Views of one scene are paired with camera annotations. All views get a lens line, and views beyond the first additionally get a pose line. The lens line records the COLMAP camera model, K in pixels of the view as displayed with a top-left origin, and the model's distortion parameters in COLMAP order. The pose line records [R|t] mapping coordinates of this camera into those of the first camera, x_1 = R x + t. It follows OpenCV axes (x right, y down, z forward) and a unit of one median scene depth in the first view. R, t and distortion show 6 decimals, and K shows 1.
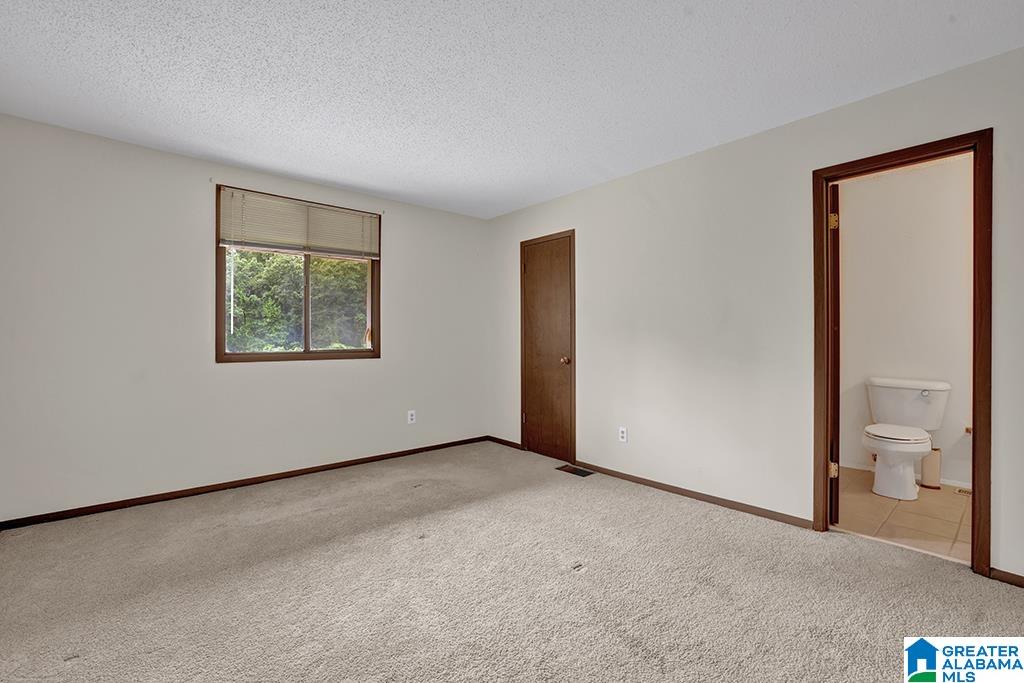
lens RADIAL K [[451.8, 0, 518.8], [0, 451.8, 340.8], [0, 0, 1]] dist [-0.024498, 0.009605]
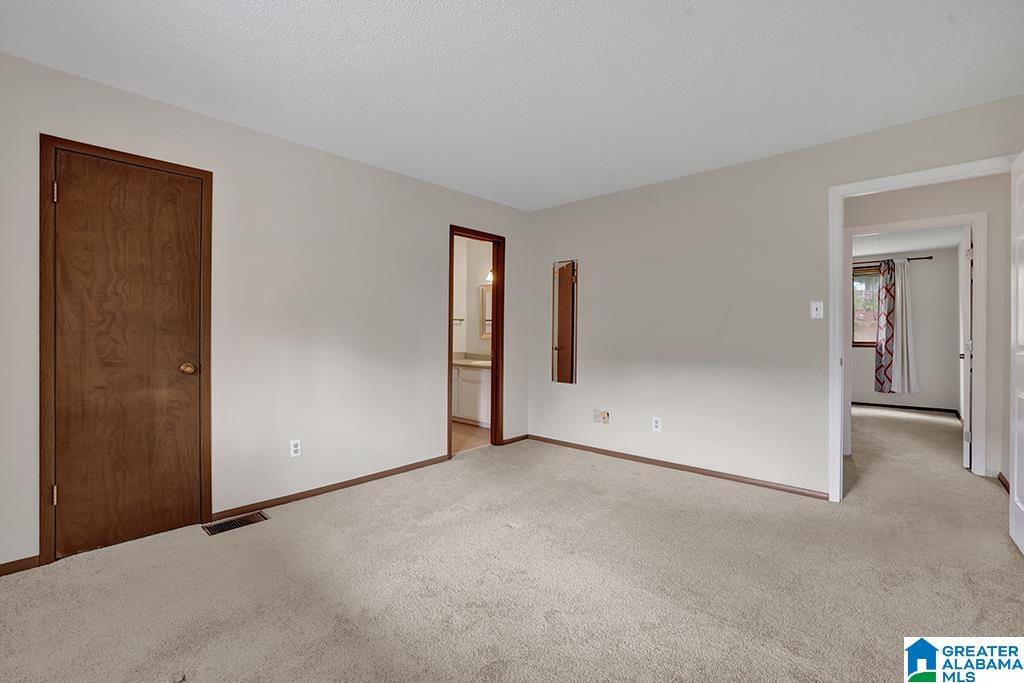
lens RADIAL K [[451.8, 0, 517.2], [0, 451.8, 337.4], [0, 0, 1]] dist [-0.024498, 0.009605]
pose [[-0.104317, -0.017267, 0.994394, -0.597429], [-0.007847, 0.999832, 0.016539, -0.016079], [-0.994513, -0.006078, -0.104435, 0.623601]]
